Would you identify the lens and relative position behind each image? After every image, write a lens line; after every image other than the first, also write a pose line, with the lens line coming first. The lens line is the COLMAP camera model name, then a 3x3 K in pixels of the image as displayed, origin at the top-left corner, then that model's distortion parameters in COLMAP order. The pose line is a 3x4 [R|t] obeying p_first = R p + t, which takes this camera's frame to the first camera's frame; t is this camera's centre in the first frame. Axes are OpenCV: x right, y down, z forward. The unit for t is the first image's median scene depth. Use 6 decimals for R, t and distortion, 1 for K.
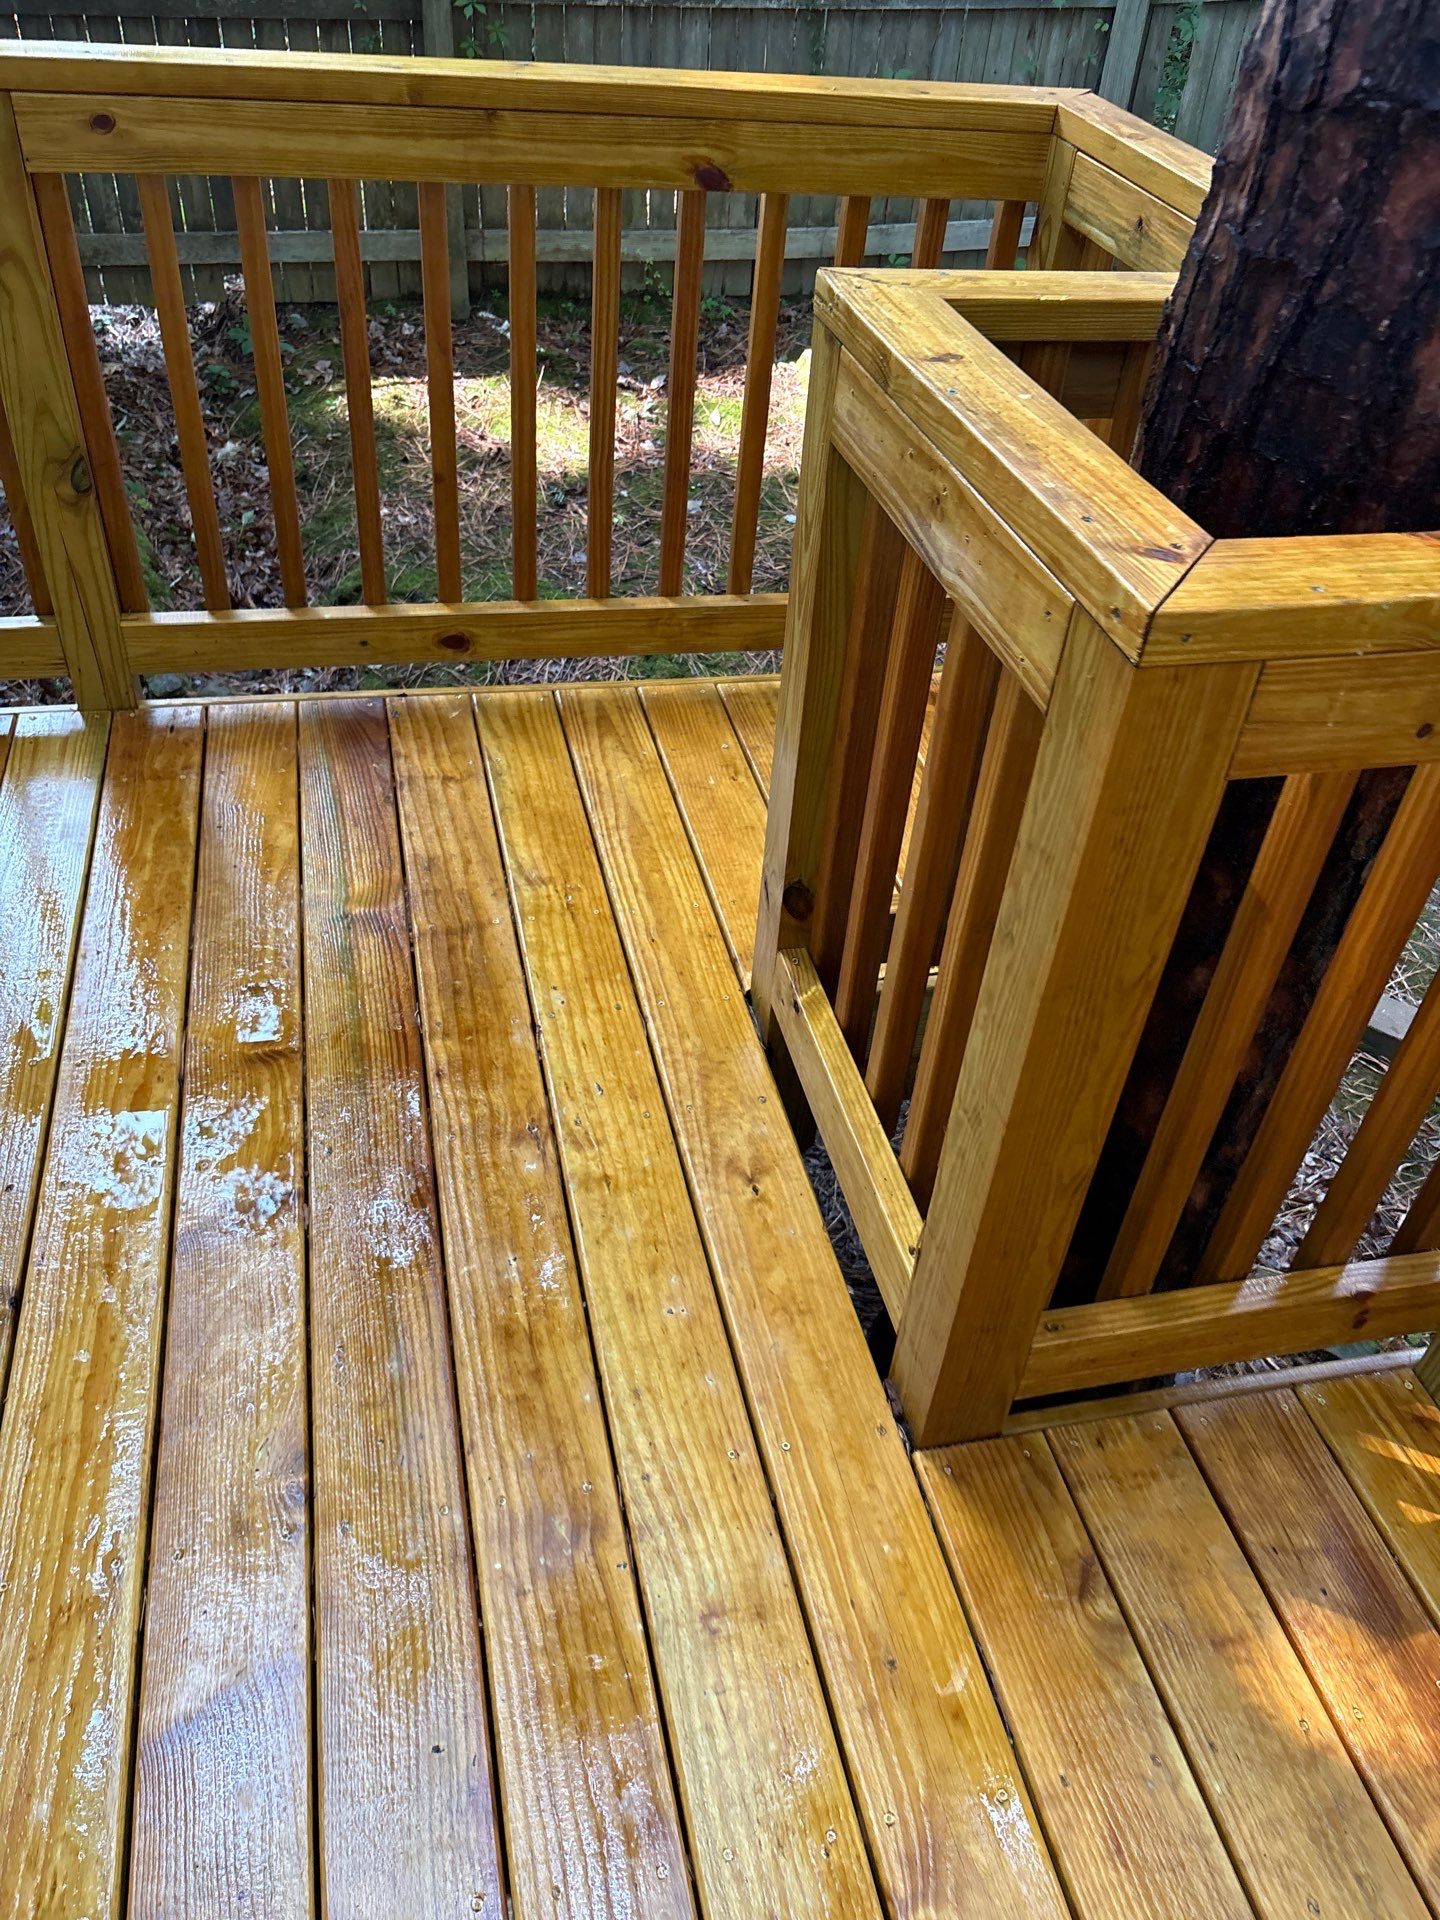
lens RADIAL K [[1436.4, 0, 725.8], [0, 1436.4, 959.7], [0, 0, 1]] dist [0.054601, -0.064580]
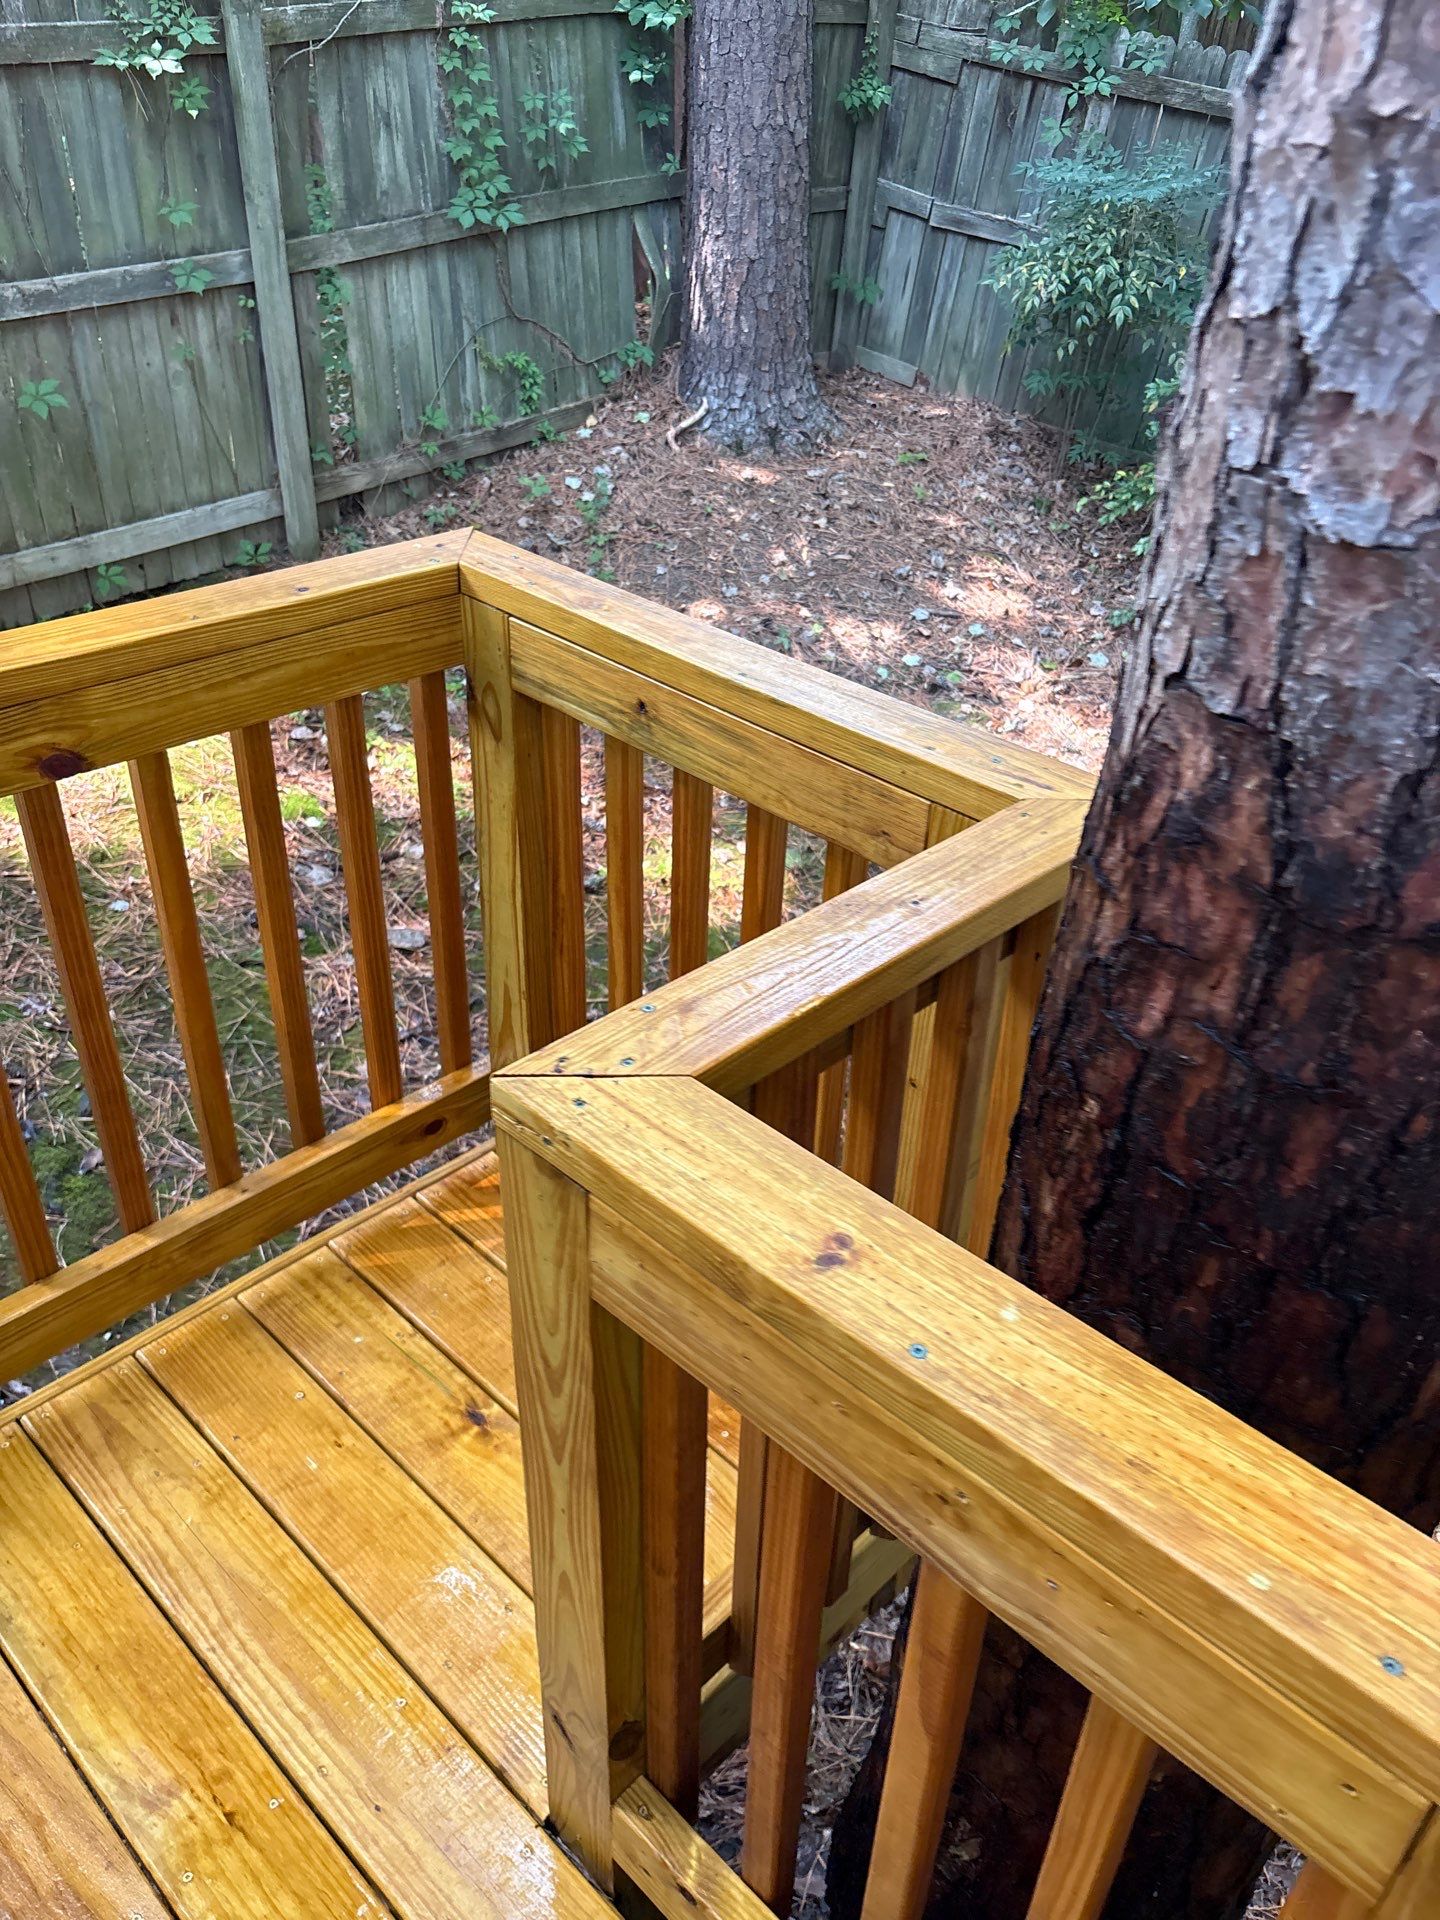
lens RADIAL K [[1436.4, 0, 725.8], [0, 1436.4, 959.7], [0, 0, 1]] dist [0.054601, -0.064580]
pose [[0.838095, -0.330329, 0.434142, -0.080063], [0.367431, 0.930049, -0.001660, -0.333016], [-0.403225, 0.160908, 0.900843, 0.239698]]
